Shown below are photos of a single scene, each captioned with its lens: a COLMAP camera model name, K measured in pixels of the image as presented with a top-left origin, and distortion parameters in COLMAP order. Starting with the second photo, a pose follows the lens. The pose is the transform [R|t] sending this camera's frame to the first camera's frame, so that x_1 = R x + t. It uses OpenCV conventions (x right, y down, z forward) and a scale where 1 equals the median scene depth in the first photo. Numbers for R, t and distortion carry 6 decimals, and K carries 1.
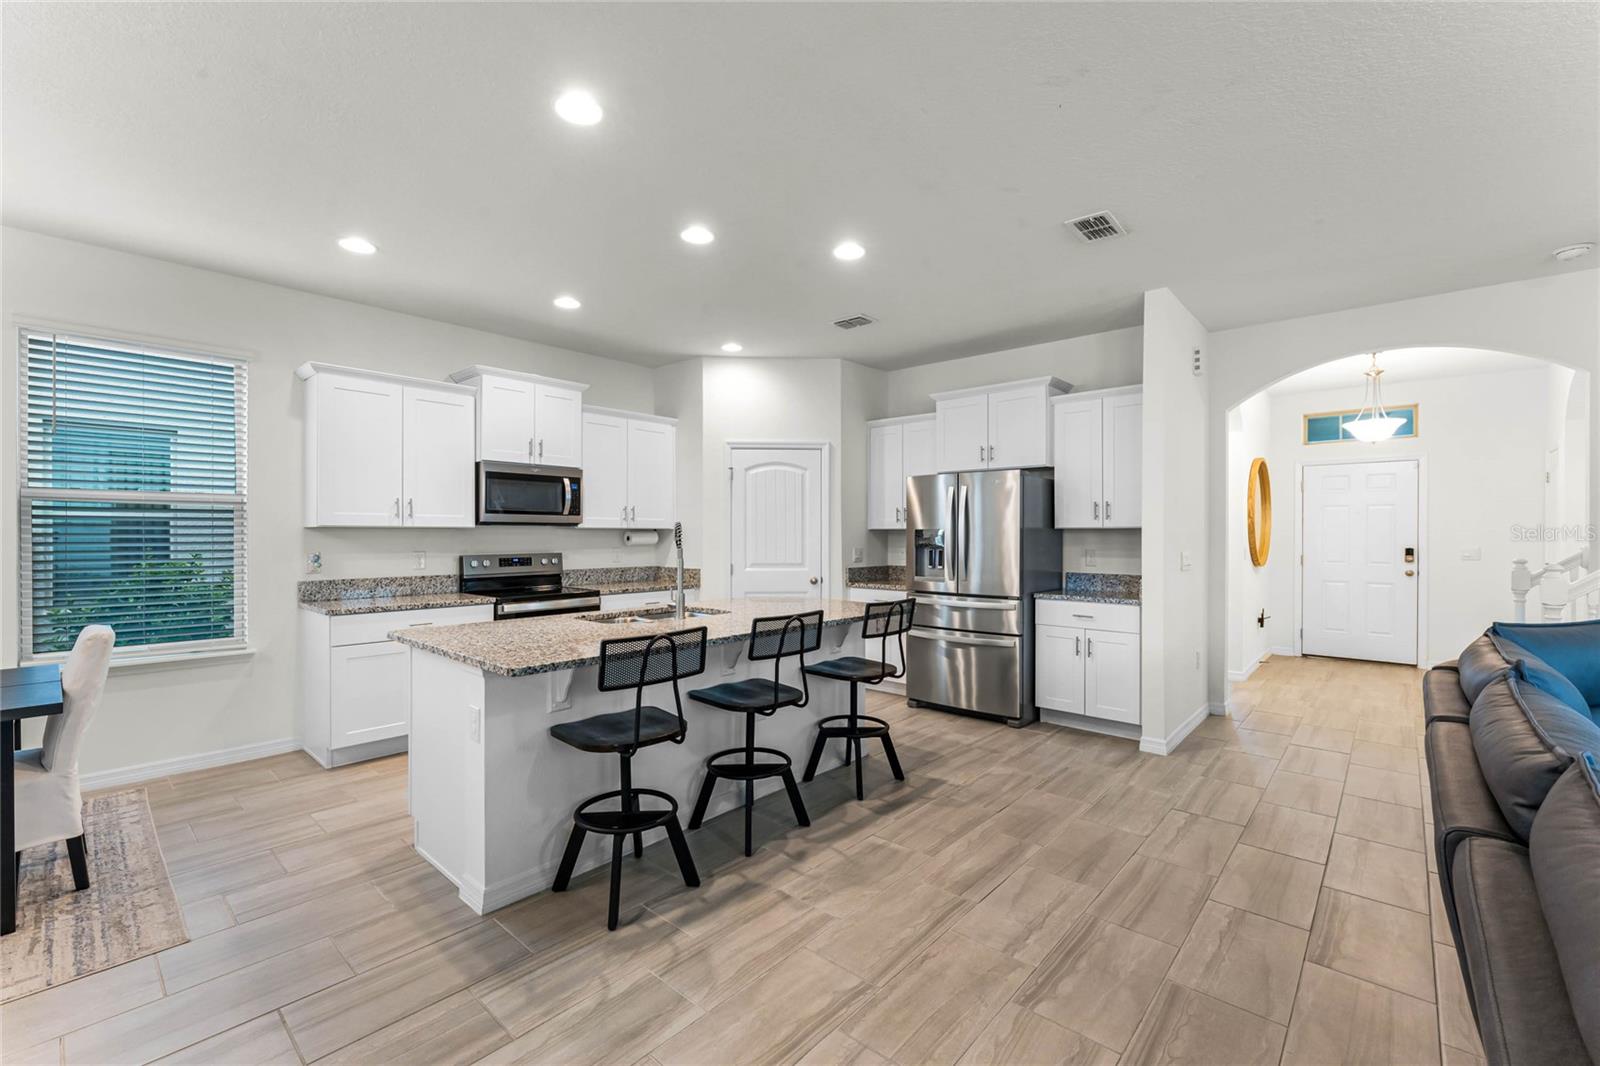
lens RADIAL K [[681.2, 0, 806.4], [0, 681.2, 531.1], [0, 0, 1]] dist [0.002349, 0.001286]
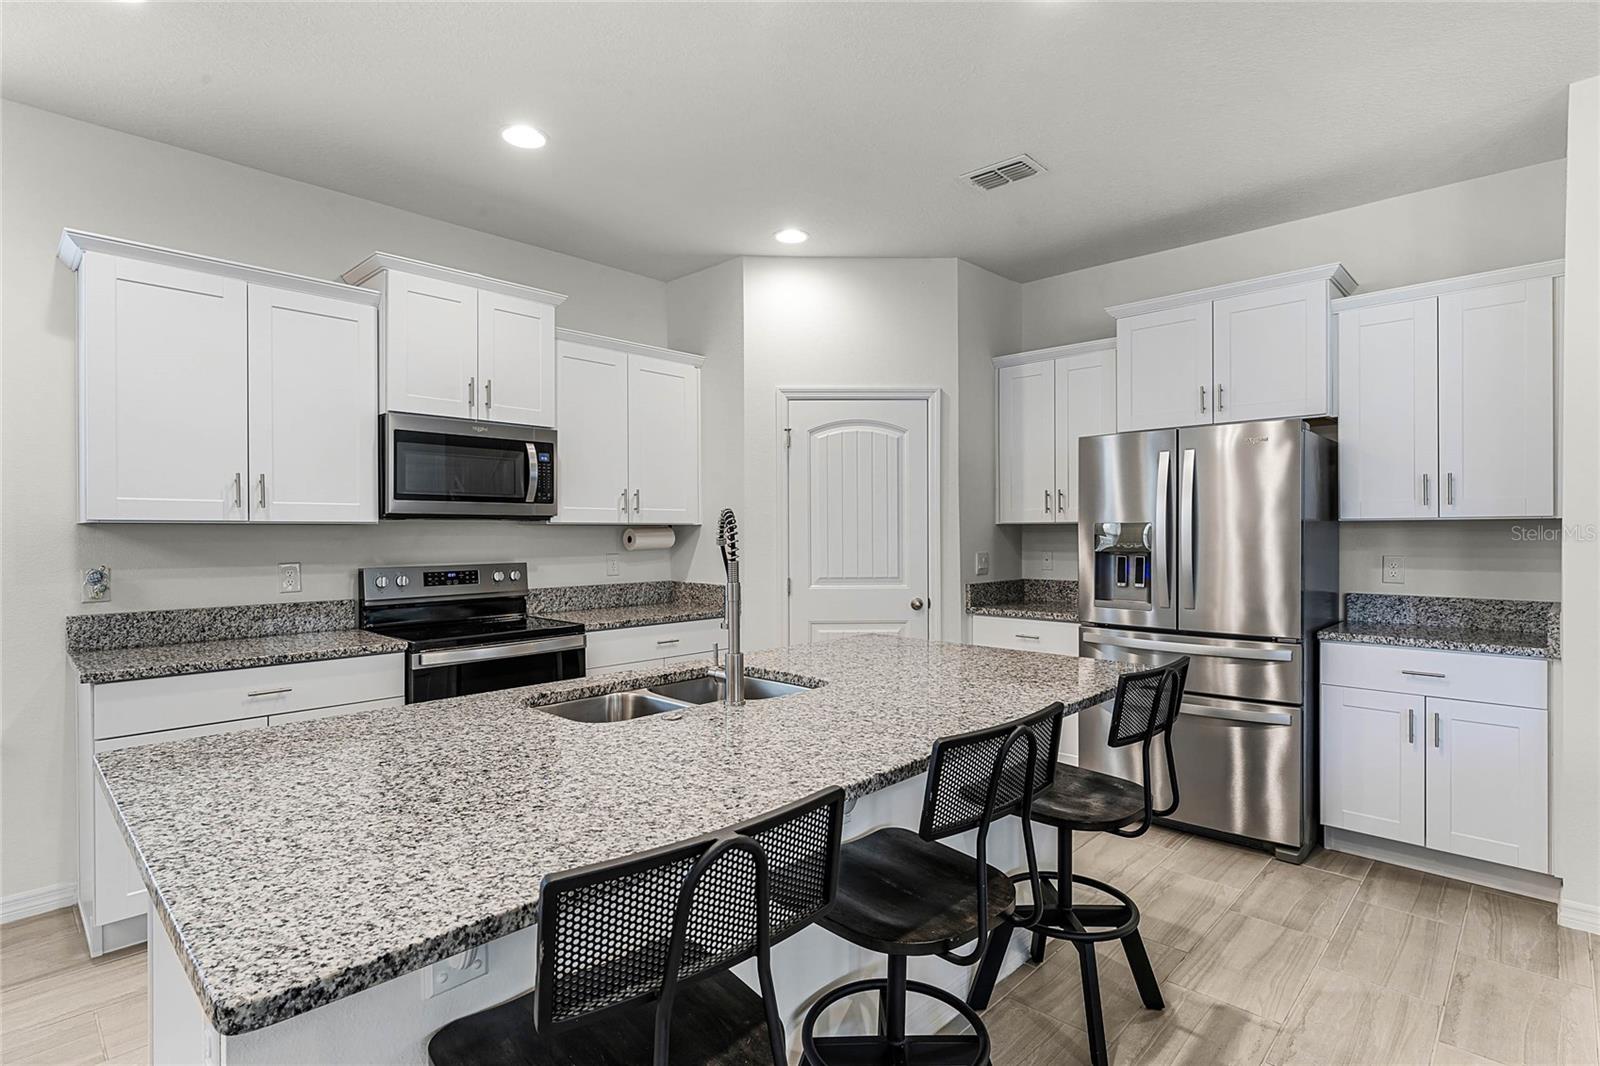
lens RADIAL K [[789.0, 0, 804.6], [0, 789.0, 531.2], [0, 0, 1]] dist [0.001068, -0.001083]
pose [[0.999273, -0.003963, -0.037914, -0.081879], [0.004070, 0.999988, 0.002735, 0.001683], [0.037902, -0.002887, 0.999277, 0.314054]]
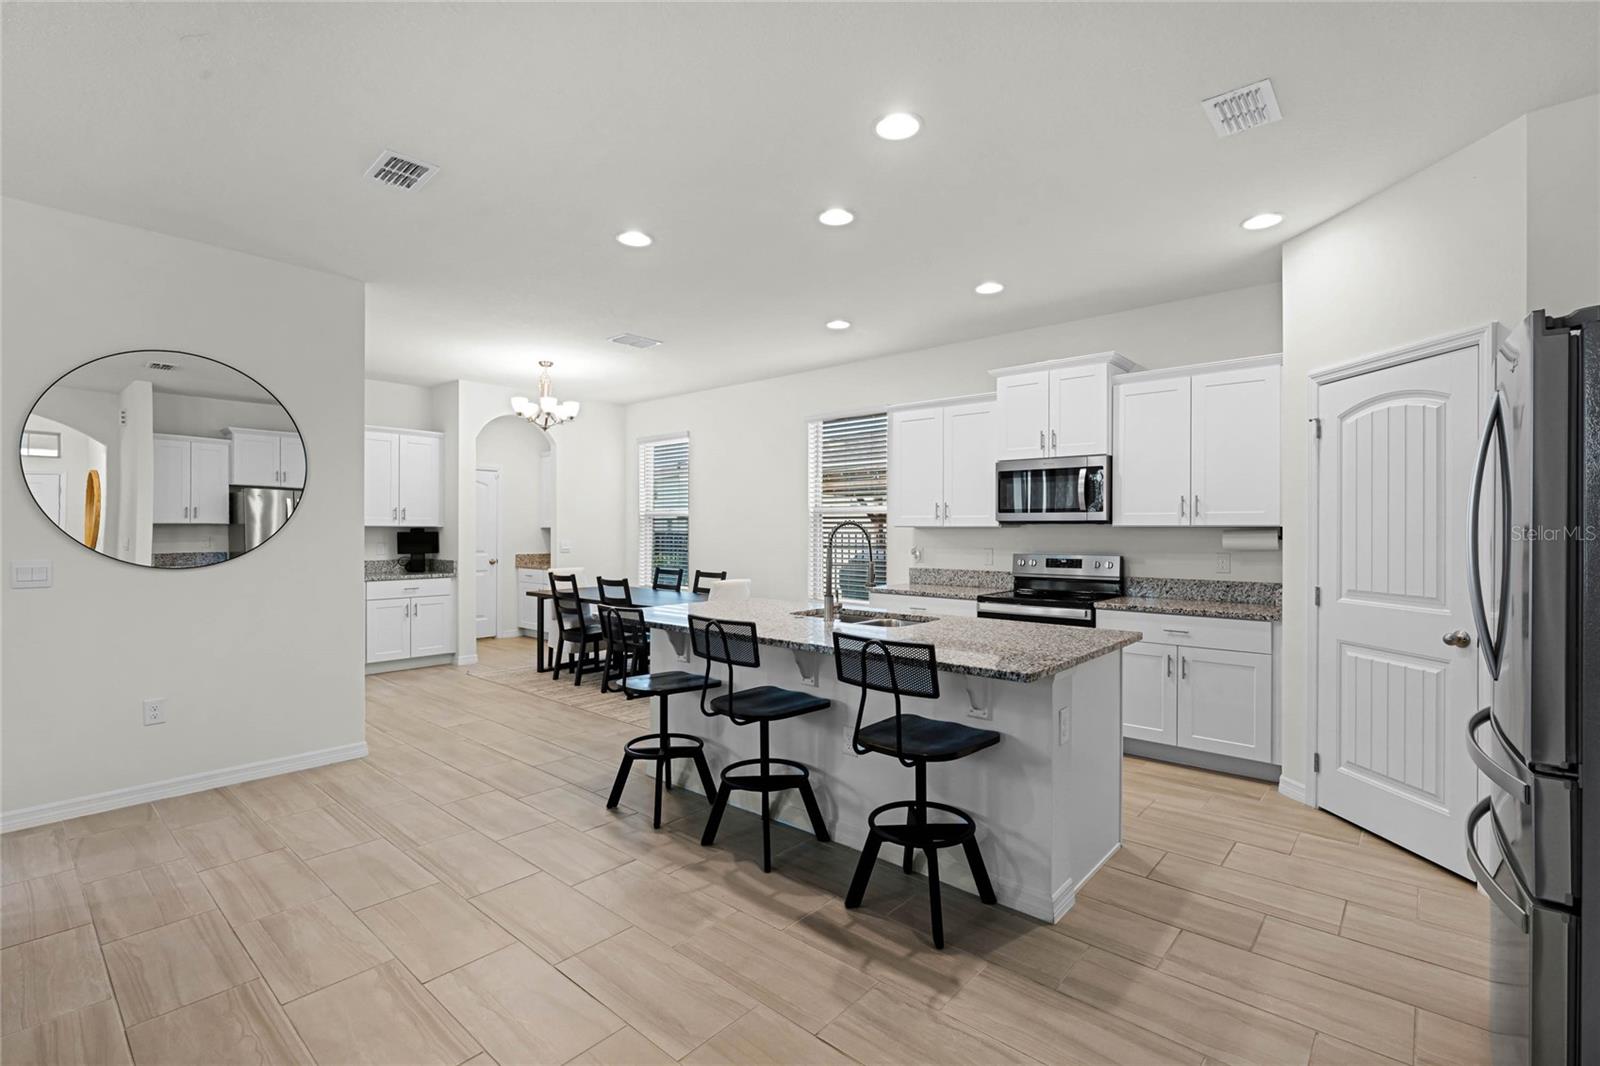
lens RADIAL K [[726.5, 0, 794.8], [0, 726.5, 530.6], [0, 0, 1]] dist [-0.004250, 0.001003]
pose [[-0.010424, -0.000768, -0.999945, 0.616347], [0.000853, 0.999999, -0.000777, 0.000963], [0.999945, -0.000861, -0.010423, 0.699414]]
